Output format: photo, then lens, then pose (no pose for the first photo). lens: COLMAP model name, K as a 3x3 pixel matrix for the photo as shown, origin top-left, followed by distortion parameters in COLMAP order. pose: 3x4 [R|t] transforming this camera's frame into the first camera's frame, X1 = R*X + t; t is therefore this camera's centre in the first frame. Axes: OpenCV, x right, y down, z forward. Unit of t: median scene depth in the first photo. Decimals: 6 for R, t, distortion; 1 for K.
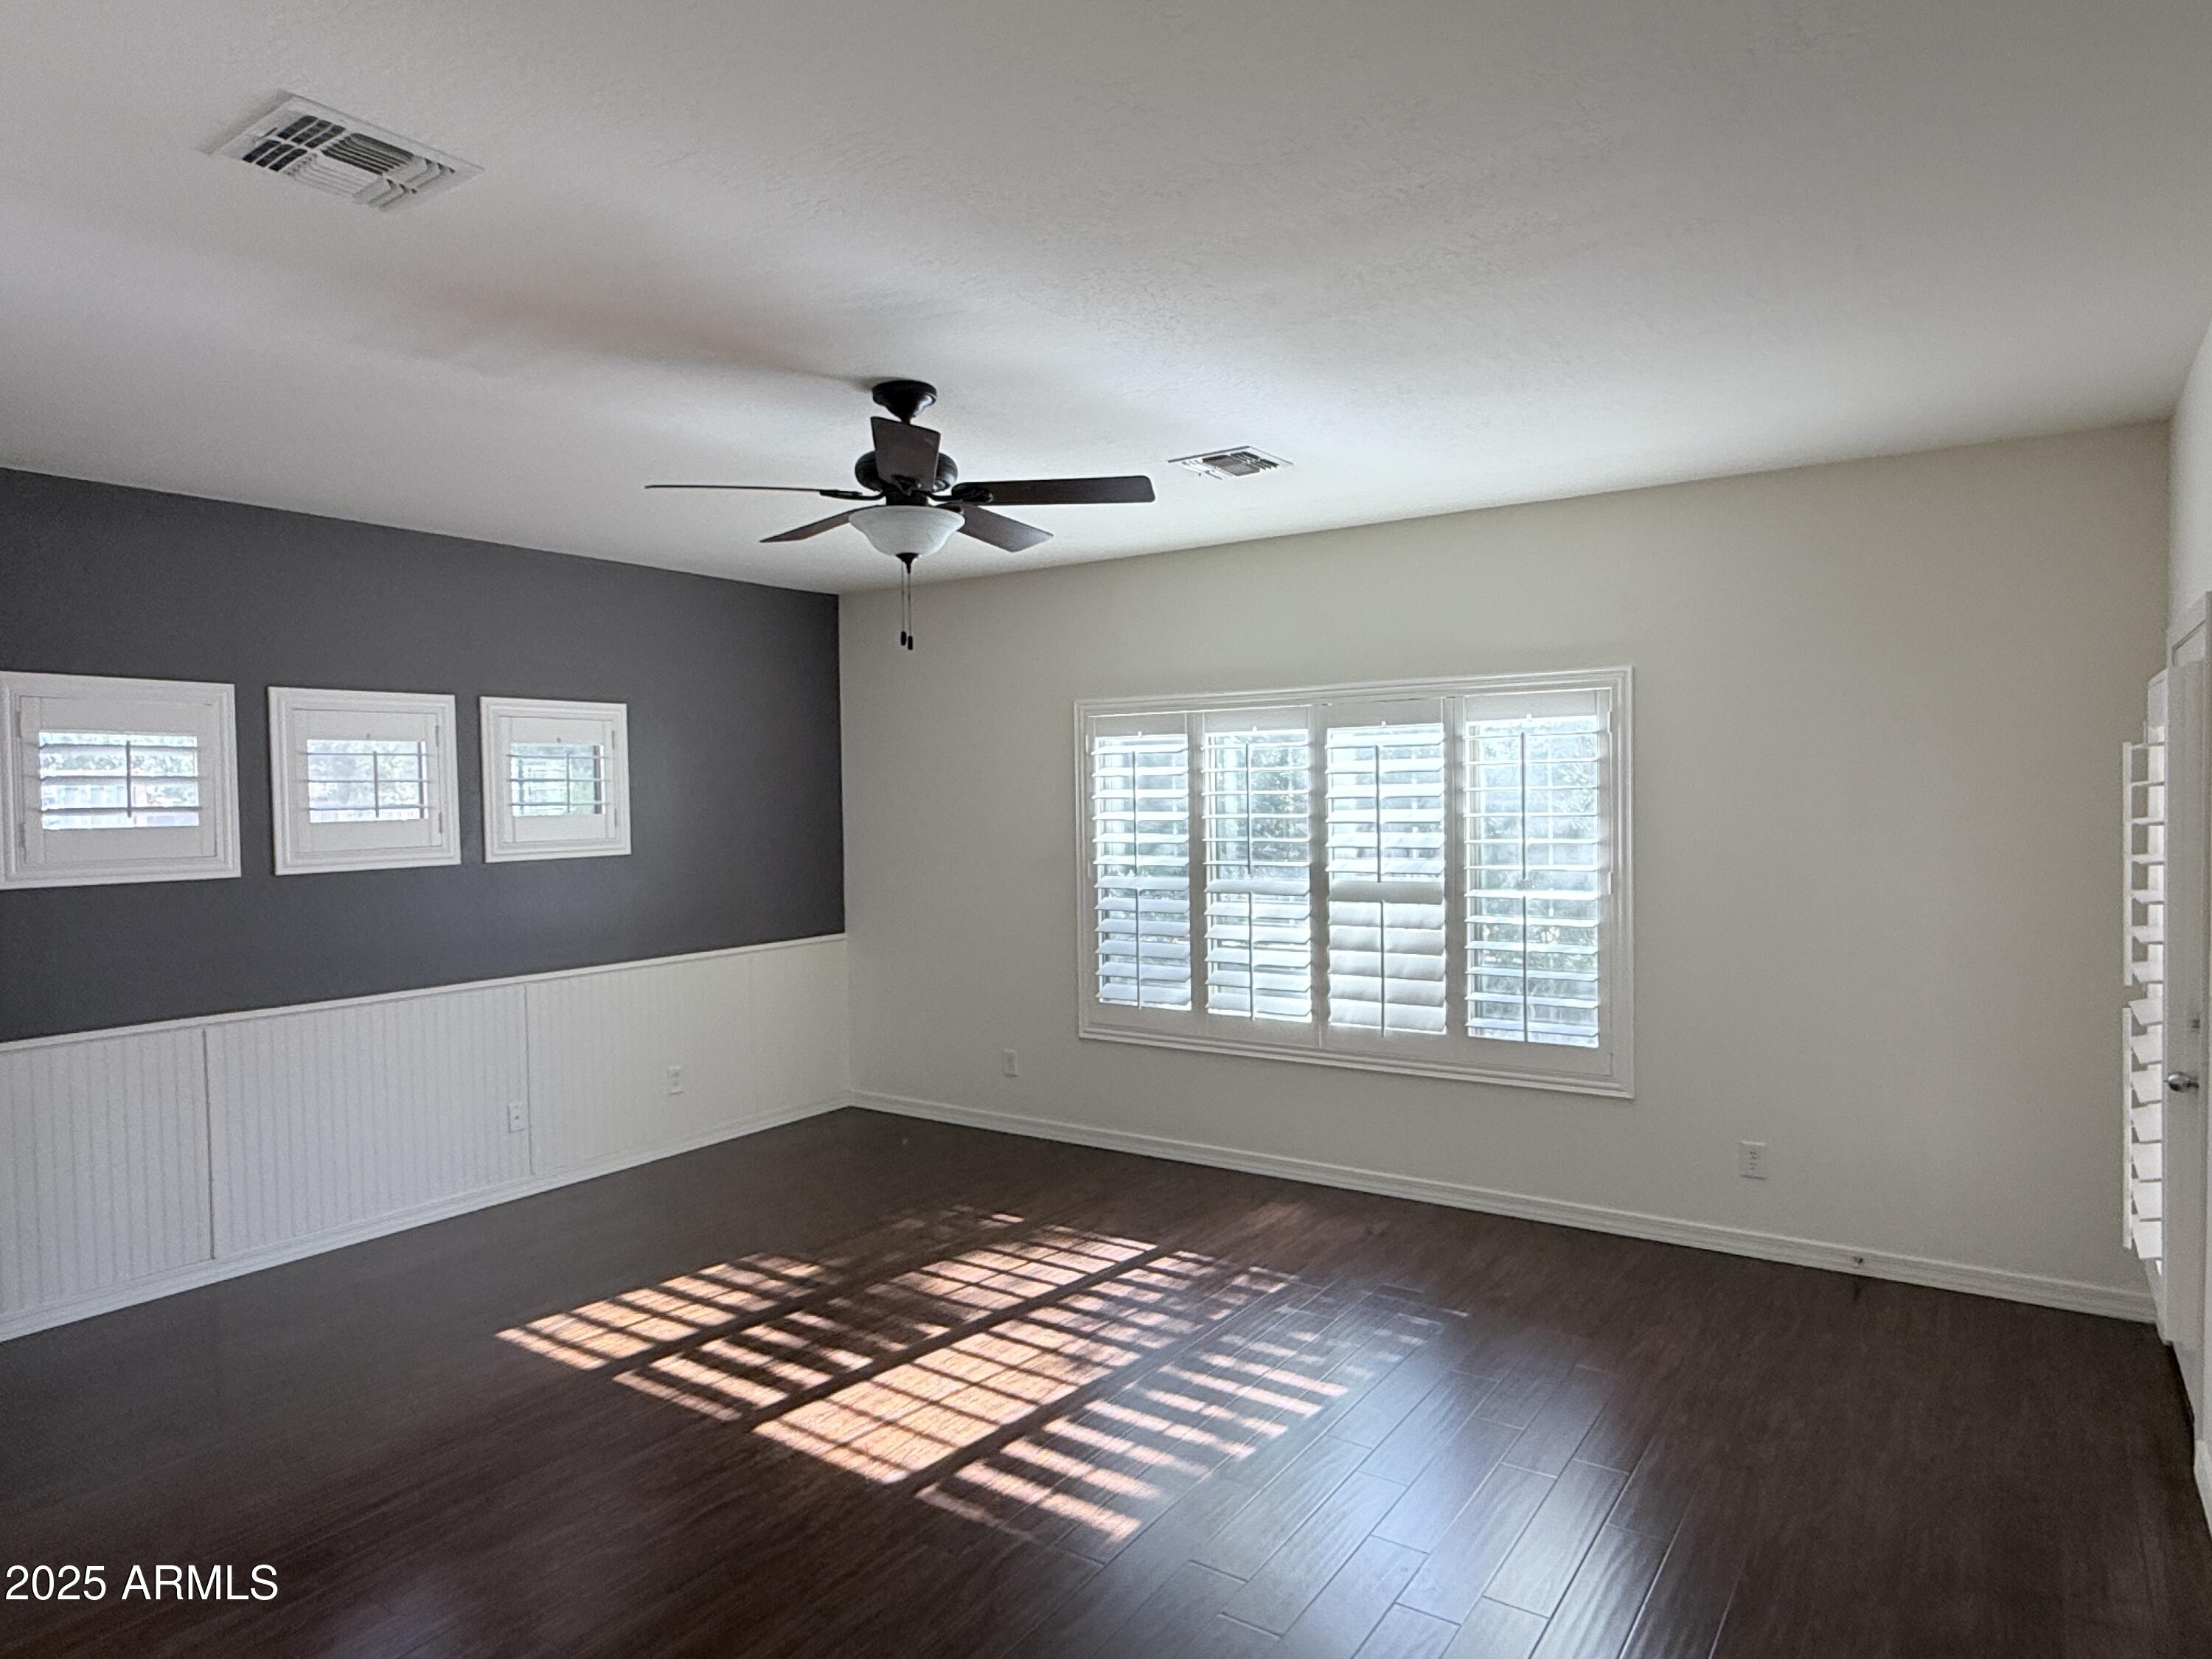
lens RADIAL K [[1342.9, 0, 1097.1], [0, 1342.9, 837.6], [0, 0, 1]] dist [-0.000455, -0.000209]
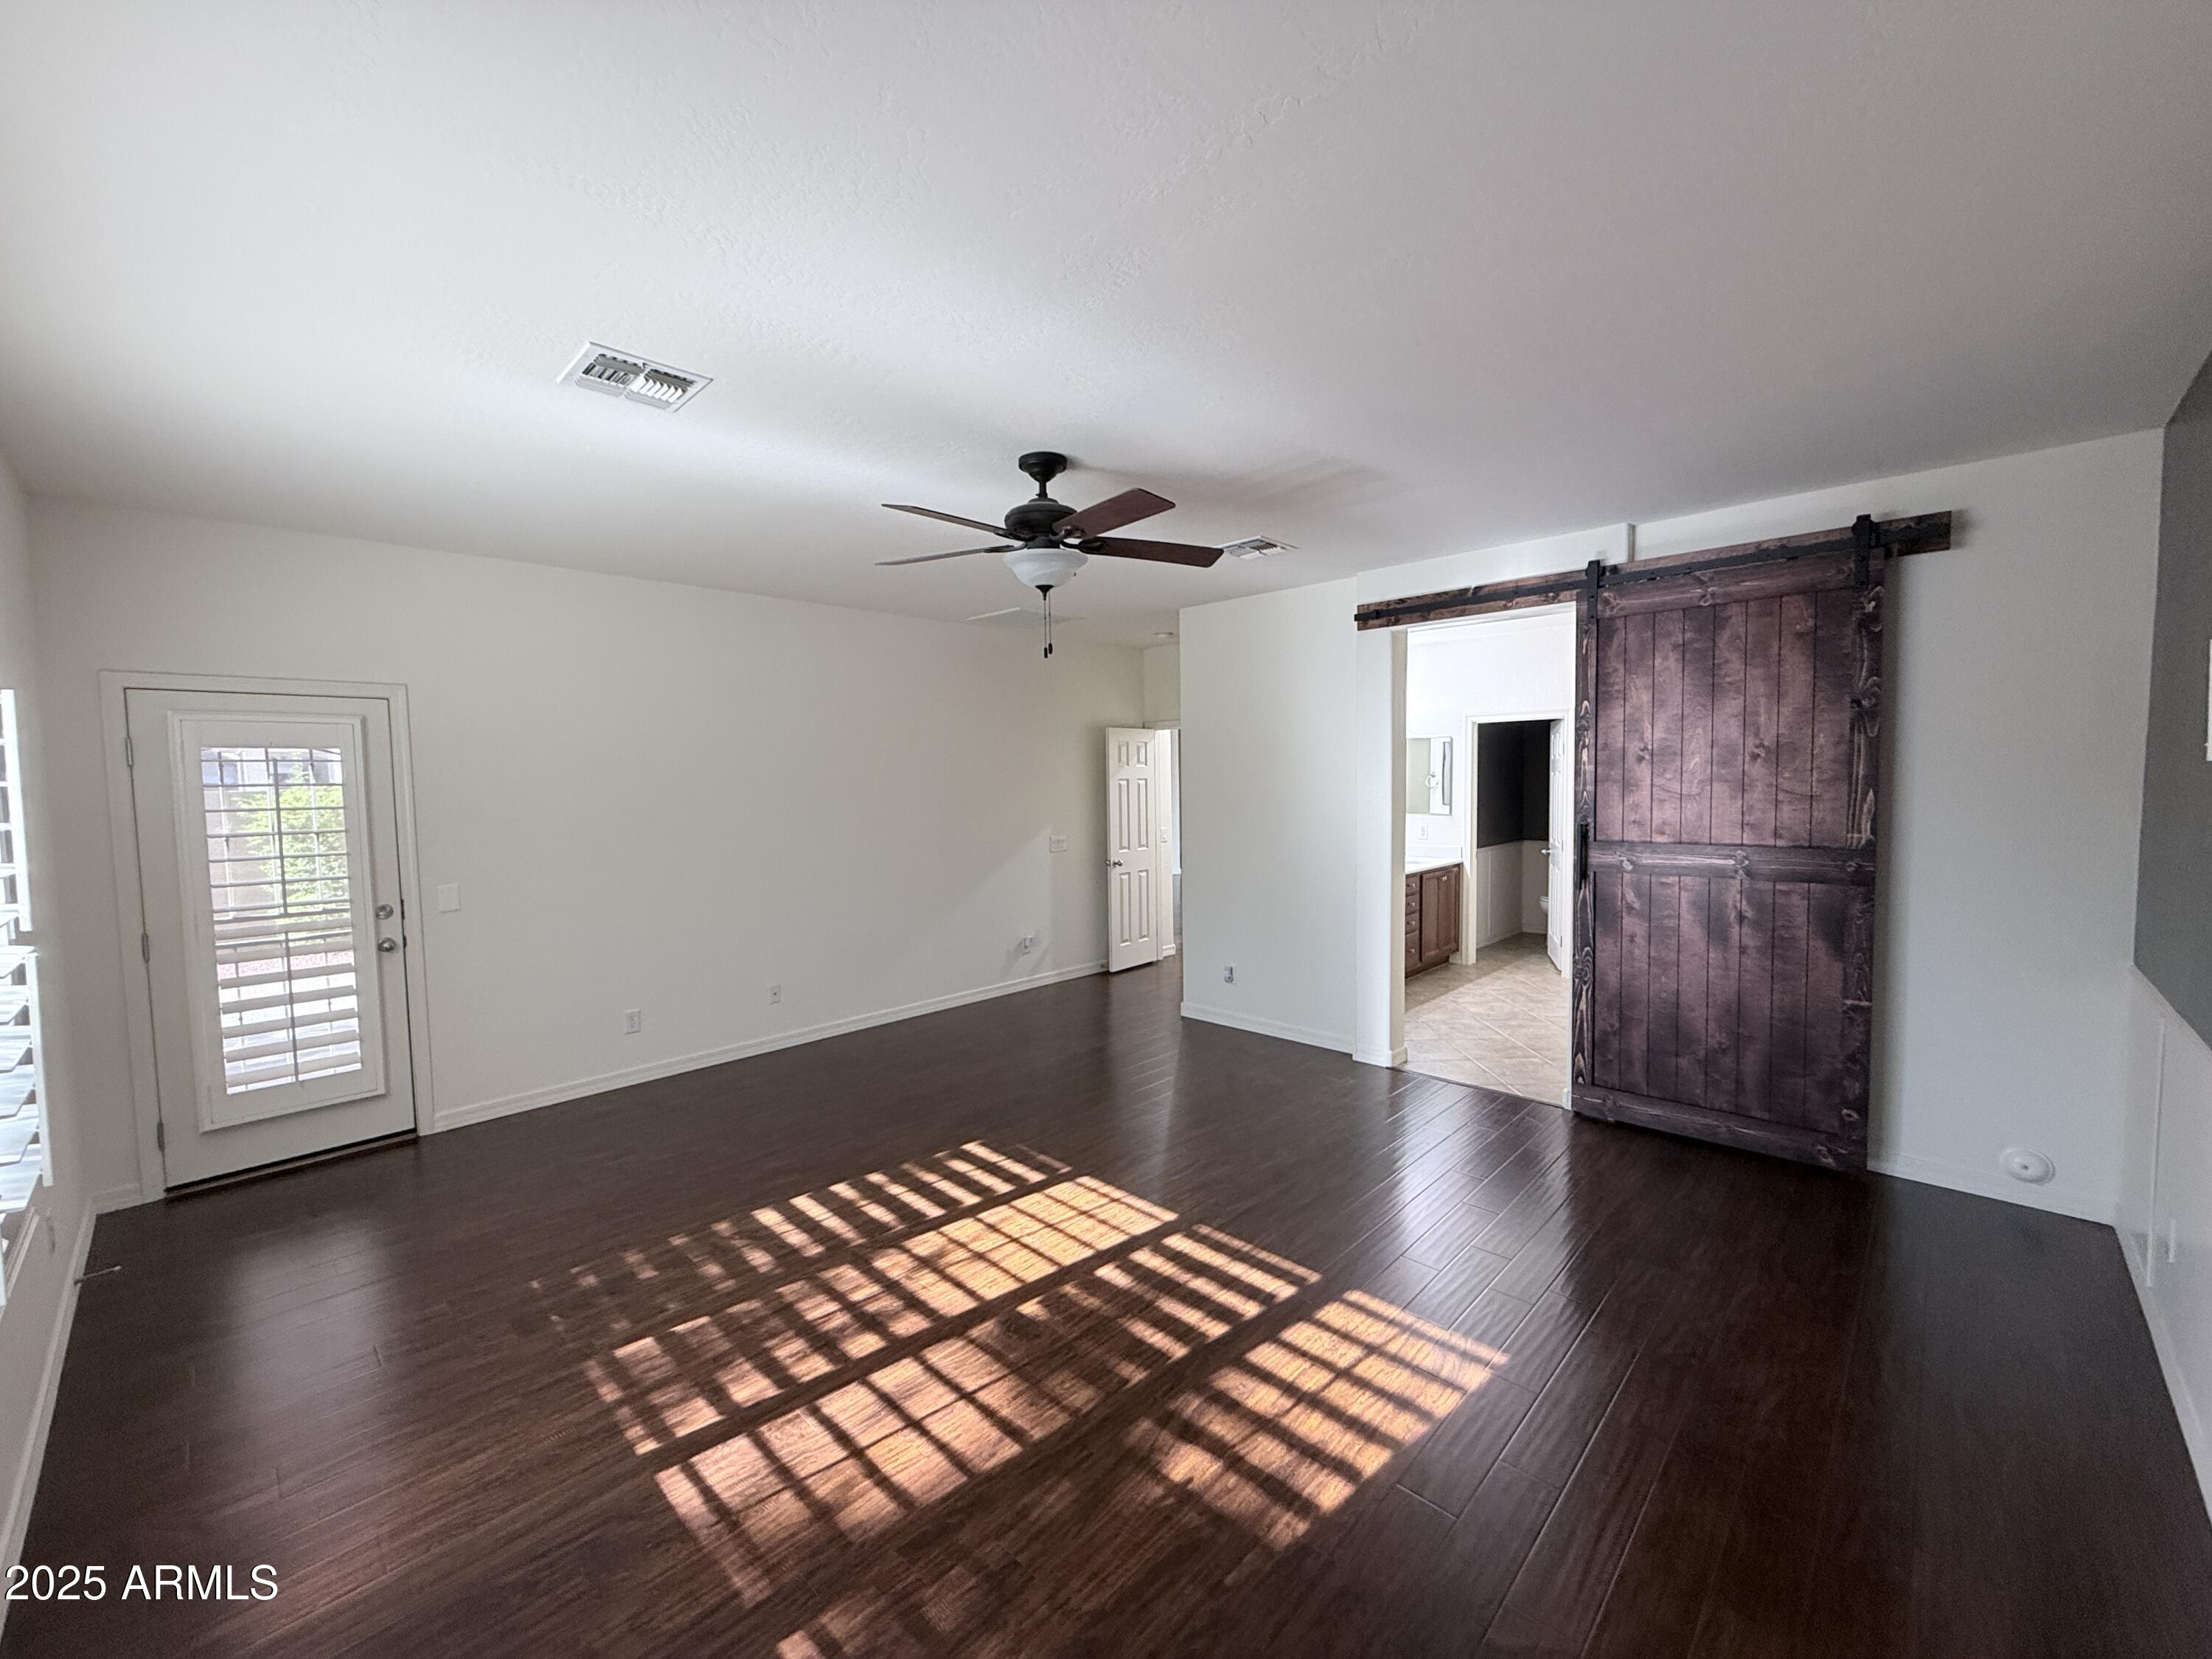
lens RADIAL K [[886.4, 0, 1101.6], [0, 886.4, 831.5], [0, 0, 1]] dist [0.002293, 0.000389]
pose [[-0.985450, 0.021949, 0.168545, -0.305638], [0.038459, 0.994703, 0.095326, -0.044808], [-0.165560, 0.100421, -0.981074, 1.685171]]
